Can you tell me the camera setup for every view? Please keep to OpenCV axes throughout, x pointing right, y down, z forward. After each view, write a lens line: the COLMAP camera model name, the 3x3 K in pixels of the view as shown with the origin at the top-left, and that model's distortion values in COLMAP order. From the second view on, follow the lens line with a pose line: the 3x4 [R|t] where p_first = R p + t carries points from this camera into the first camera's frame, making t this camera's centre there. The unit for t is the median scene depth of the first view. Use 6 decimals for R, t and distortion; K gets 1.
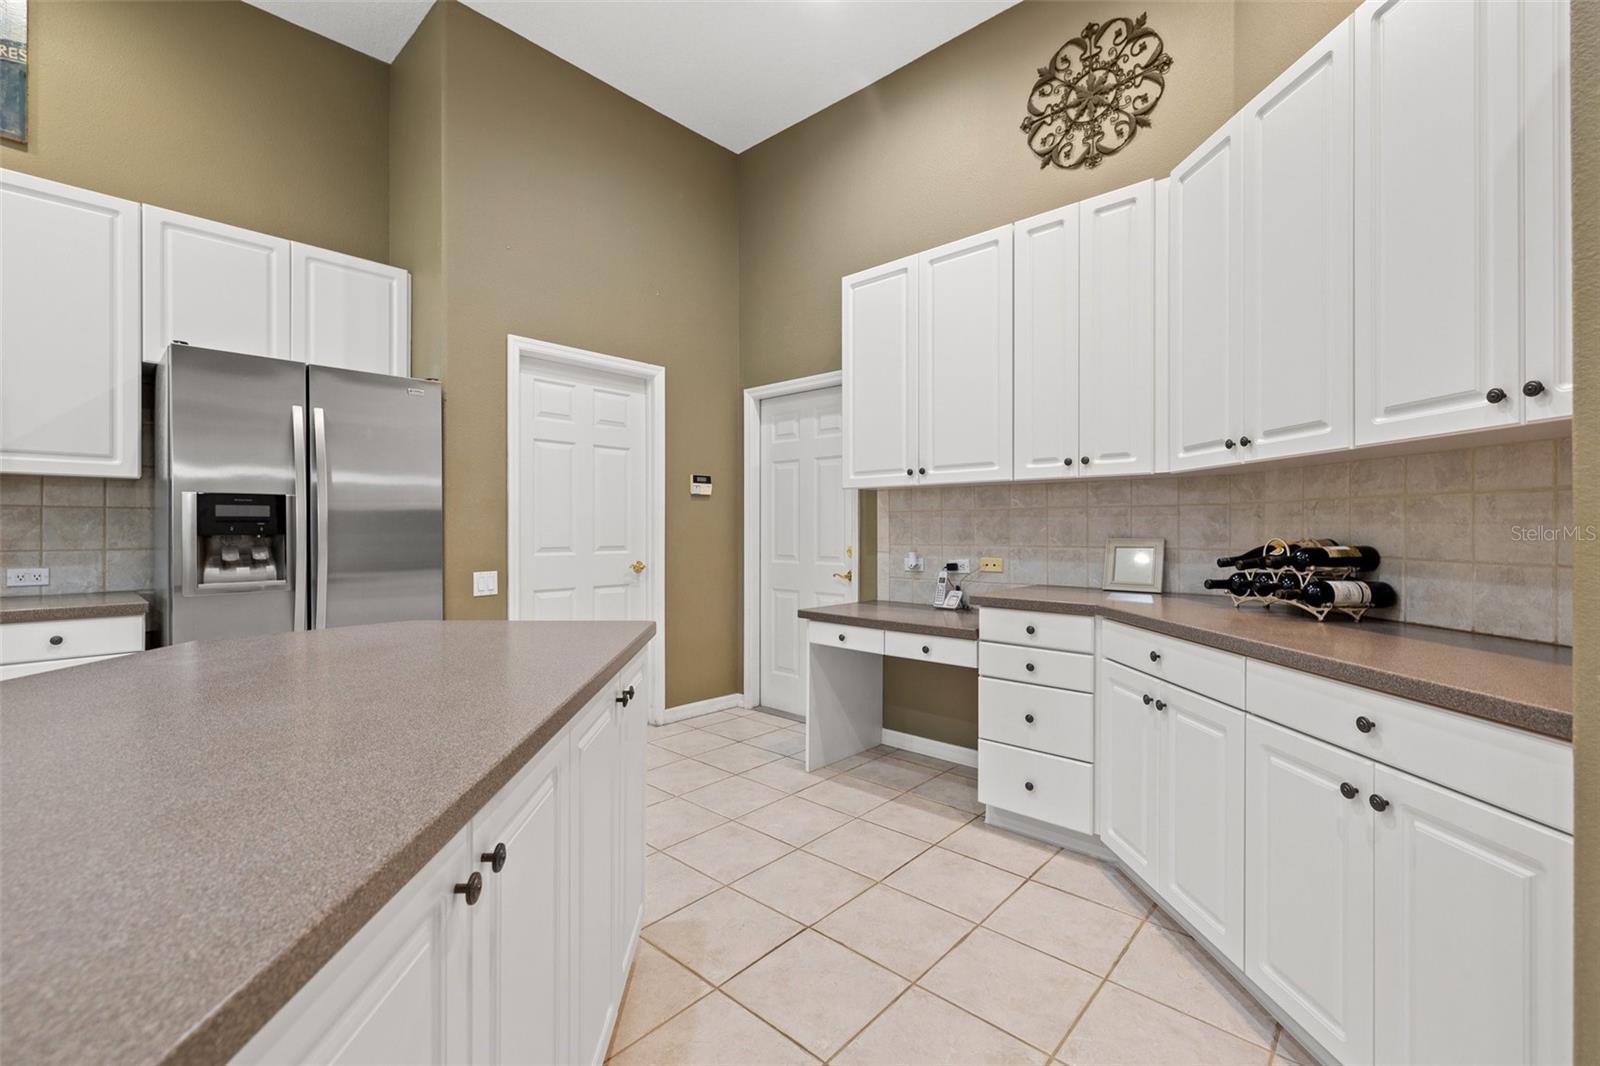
lens RADIAL K [[678.9, 0, 788.8], [0, 678.9, 530.3], [0, 0, 1]] dist [-0.002480, -0.000185]
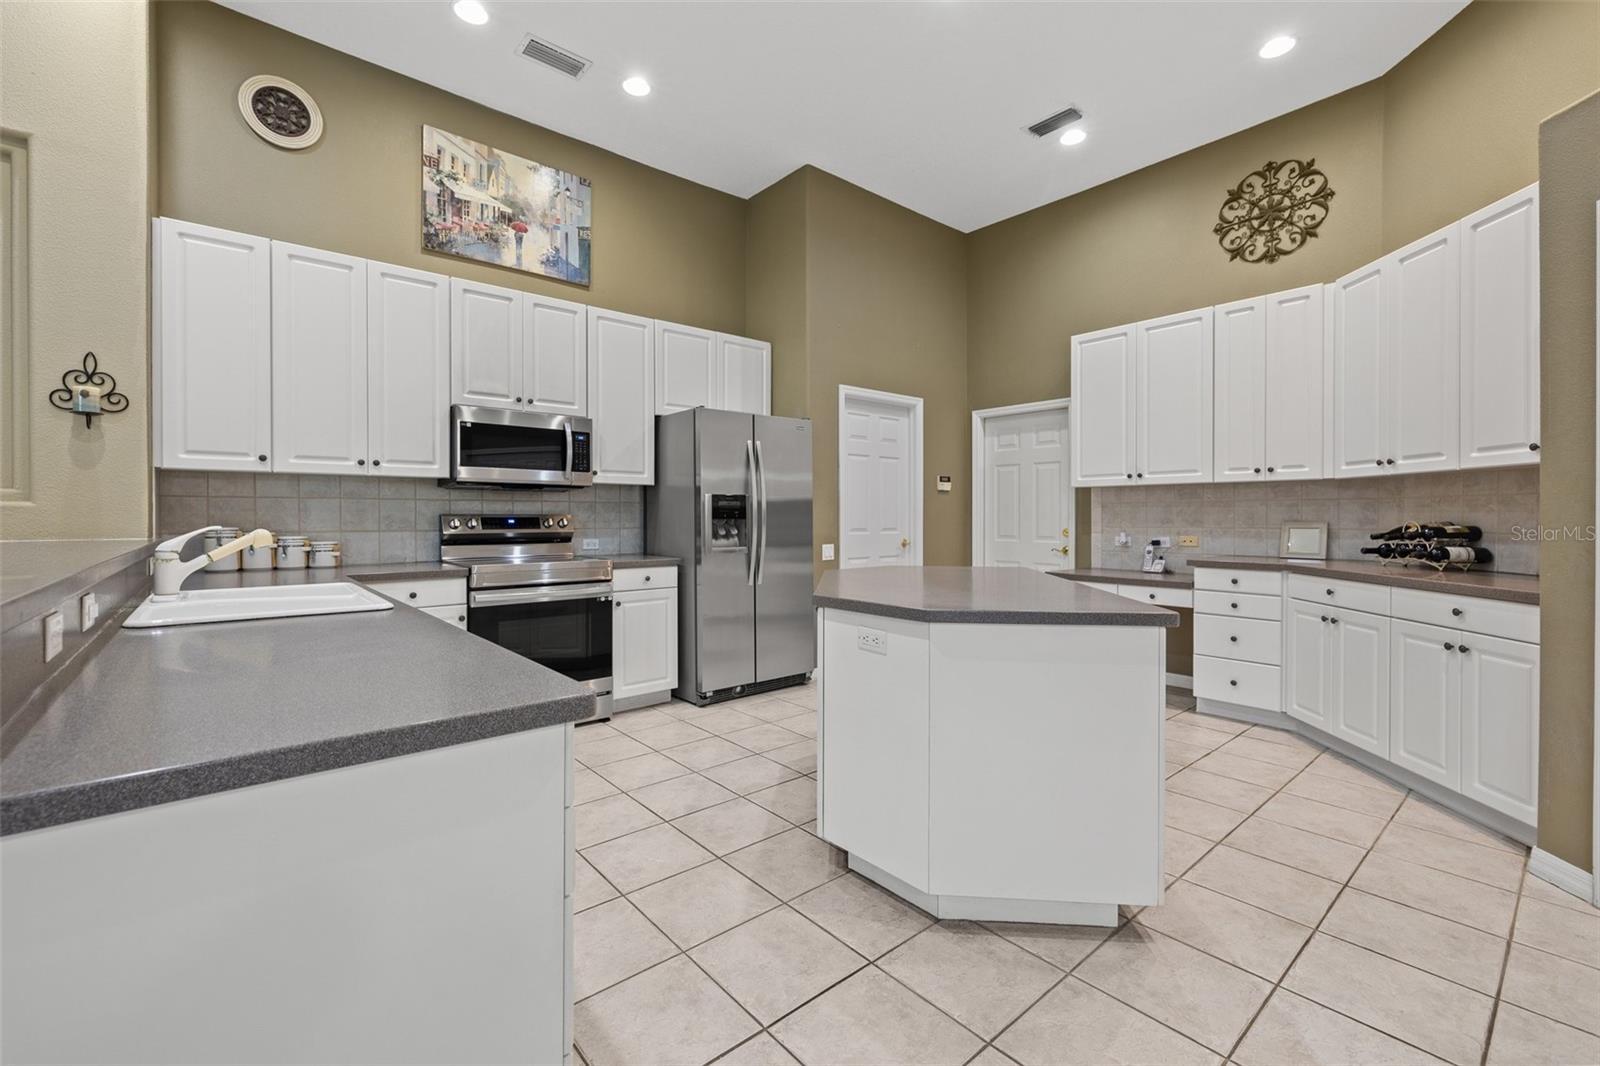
lens RADIAL K [[677.2, 0, 791.5], [0, 677.2, 519.0], [0, 0, 1]] dist [0.001364, -0.000481]
pose [[0.992003, 0.000497, -0.126214, -0.394438], [-0.000283, 0.999998, 0.001713, 0.003131], [0.126215, -0.001664, 0.992002, -0.573558]]
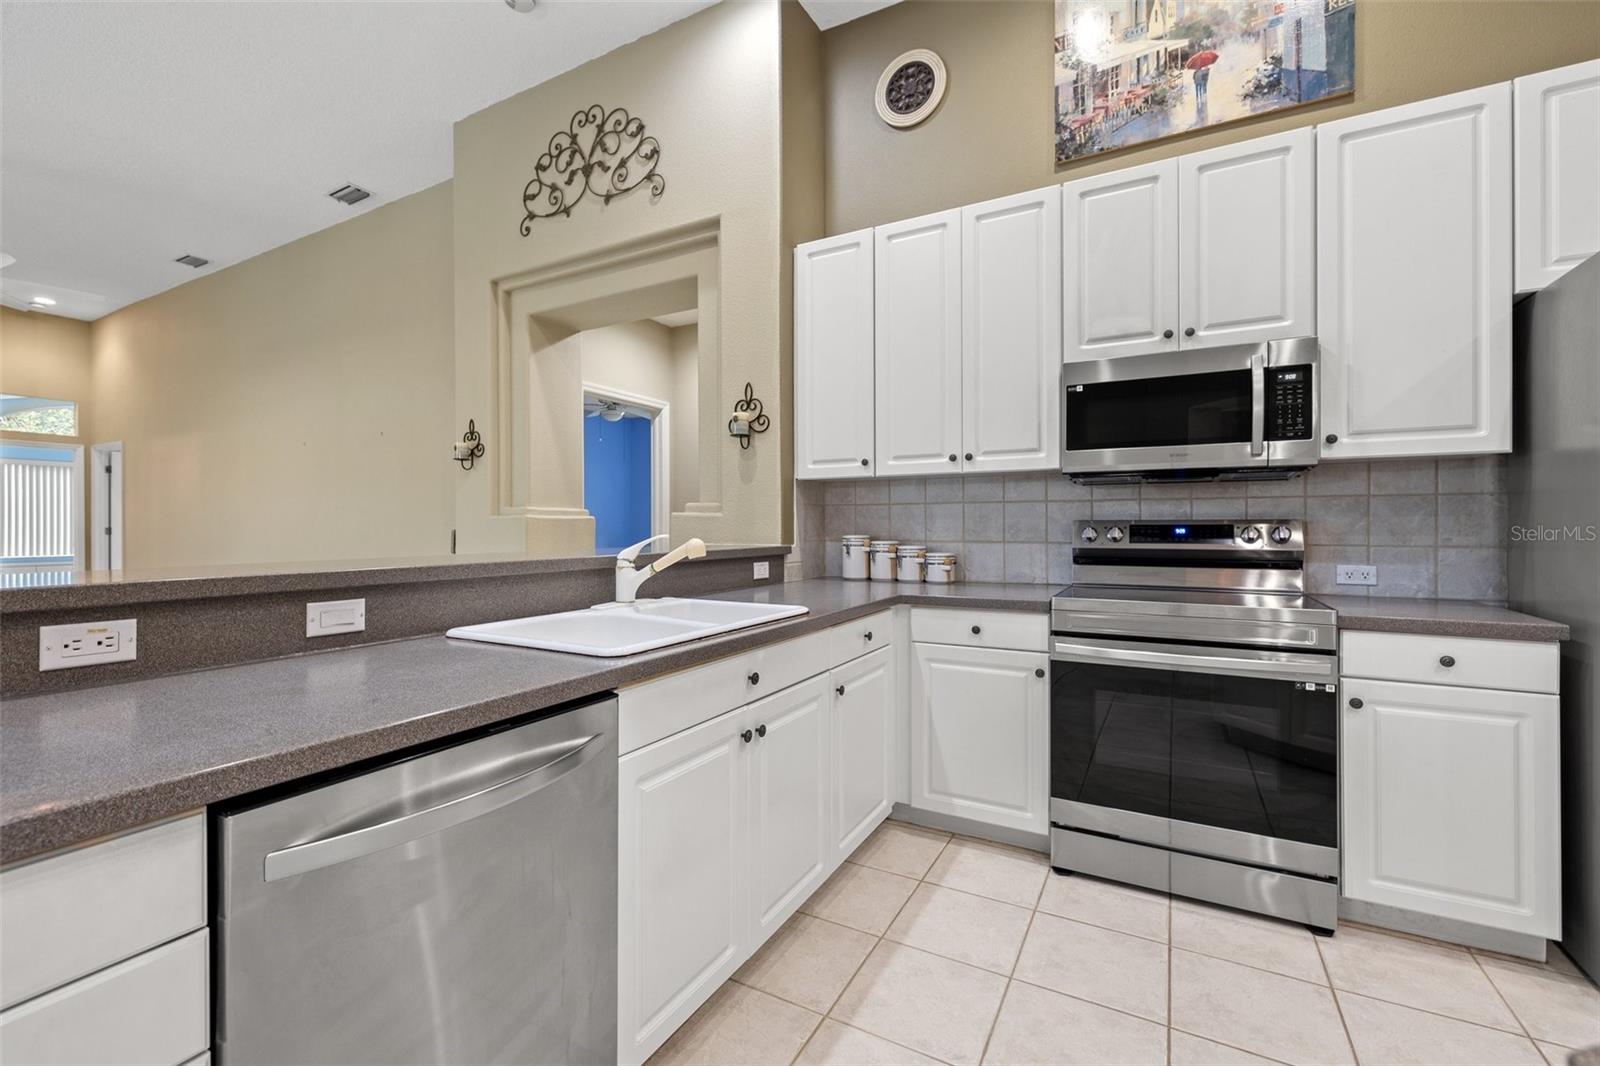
lens RADIAL K [[687.3, 0, 790.0], [0, 687.3, 525.9], [0, 0, 1]] dist [0.001639, 0.000175]
pose [[0.230757, 0.000777, -0.973011, -0.387405], [0.000634, 0.999999, 0.000949, 0.002616], [0.973011, -0.000836, 0.230757, 0.055331]]
